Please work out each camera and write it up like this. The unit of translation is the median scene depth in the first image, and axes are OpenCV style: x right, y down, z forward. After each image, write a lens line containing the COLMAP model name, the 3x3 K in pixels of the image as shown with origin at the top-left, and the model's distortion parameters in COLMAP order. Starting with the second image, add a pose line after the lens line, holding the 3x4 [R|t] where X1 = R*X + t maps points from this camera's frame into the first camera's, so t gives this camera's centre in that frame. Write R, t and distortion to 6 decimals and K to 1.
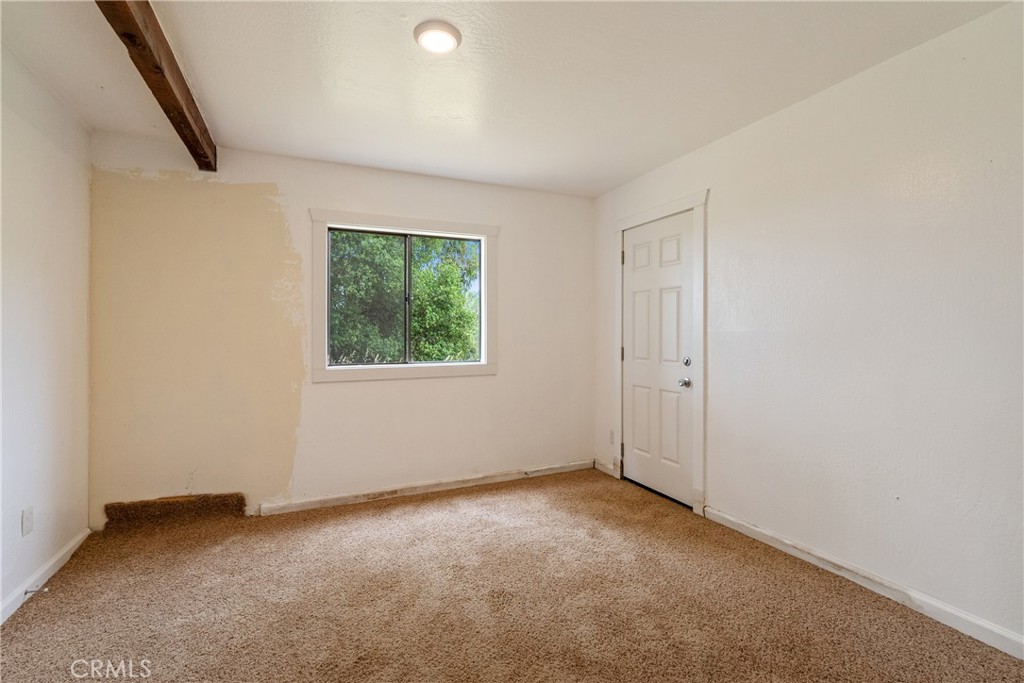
lens RADIAL K [[462.0, 0, 512.8], [0, 462.0, 337.2], [0, 0, 1]] dist [-0.017669, 0.001386]
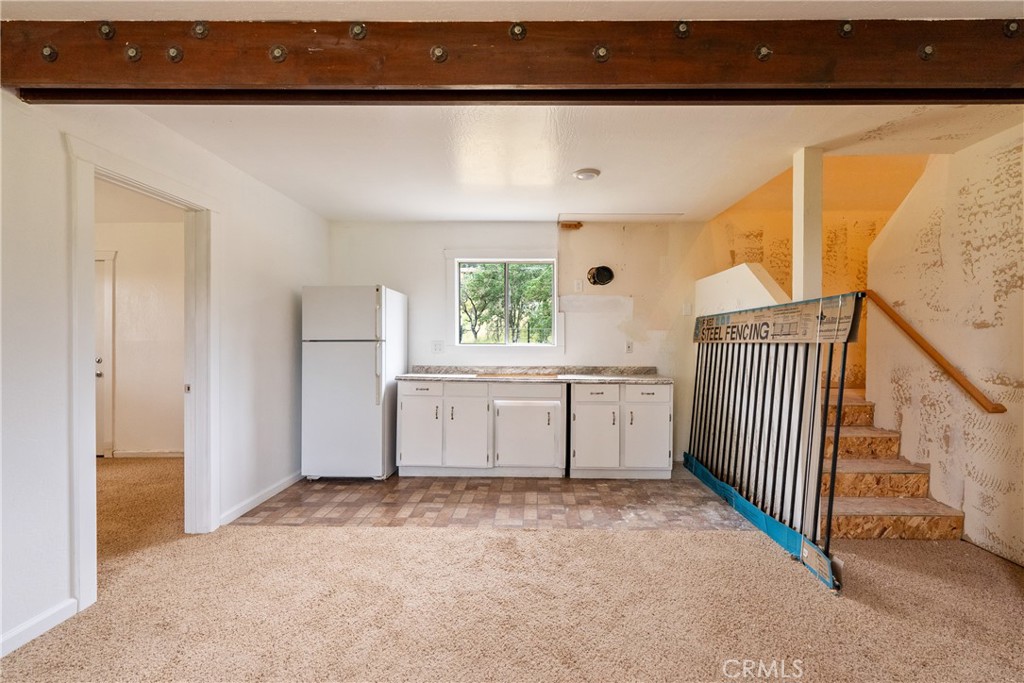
lens RADIAL K [[462.0, 0, 518.3], [0, 462.0, 342.2], [0, 0, 1]] dist [-0.017669, 0.001386]
pose [[0.432526, 0.003874, 0.901613, -0.393695], [0.003747, 0.999974, -0.006094, 0.005477], [-0.901614, 0.006014, 0.432501, -0.934138]]
